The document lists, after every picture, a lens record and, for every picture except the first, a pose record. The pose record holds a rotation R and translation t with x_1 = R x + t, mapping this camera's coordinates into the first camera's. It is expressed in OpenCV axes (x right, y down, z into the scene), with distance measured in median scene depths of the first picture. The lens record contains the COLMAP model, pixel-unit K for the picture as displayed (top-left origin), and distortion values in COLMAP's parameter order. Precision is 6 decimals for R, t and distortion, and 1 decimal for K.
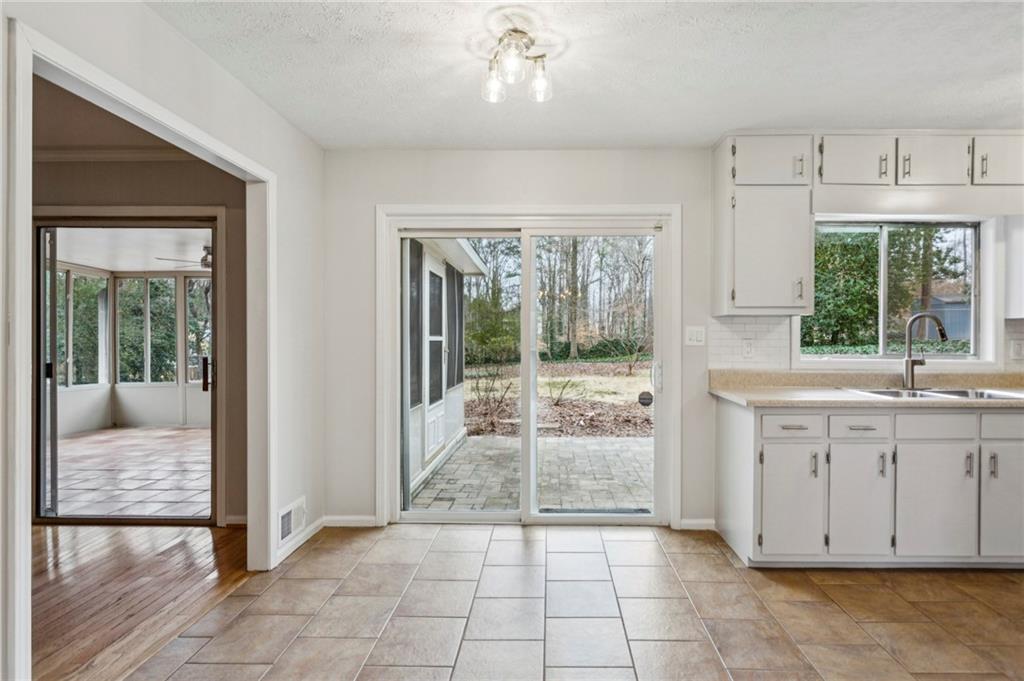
lens RADIAL K [[513.9, 0, 540.0], [0, 513.9, 343.7], [0, 0, 1]] dist [-0.008338, 0.004563]
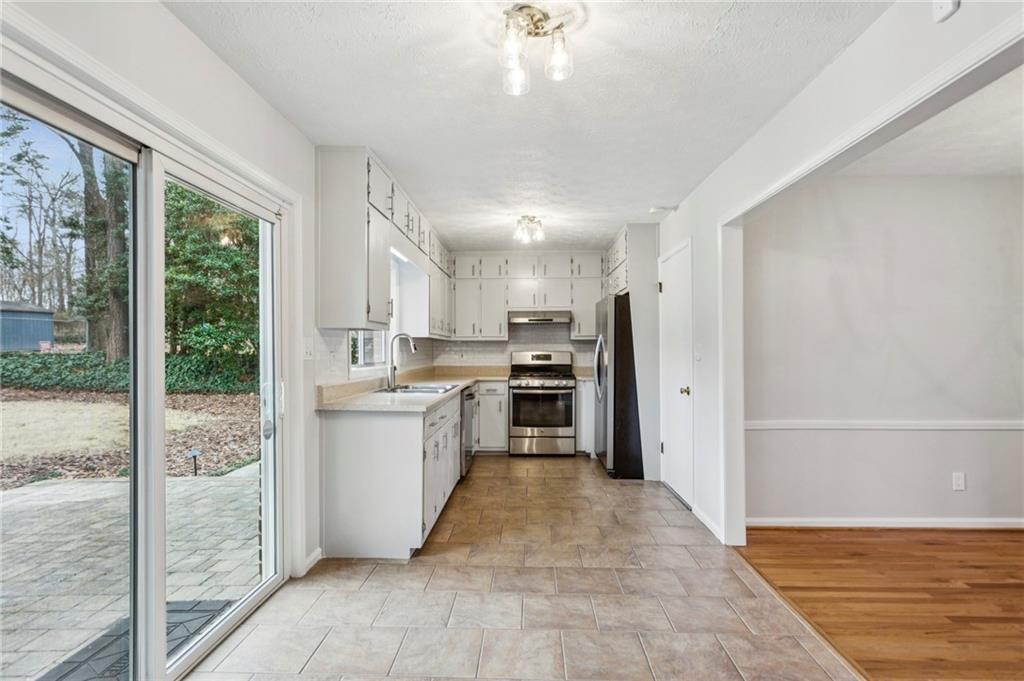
lens RADIAL K [[513.9, 0, 521.1], [0, 513.9, 345.3], [0, 0, 1]] dist [-0.008338, 0.004563]
pose [[-0.000642, 0.005721, 0.999983, -0.585769], [0.013194, 0.999897, -0.005712, -0.010871], [-0.999913, 0.013190, -0.000717, 0.632774]]
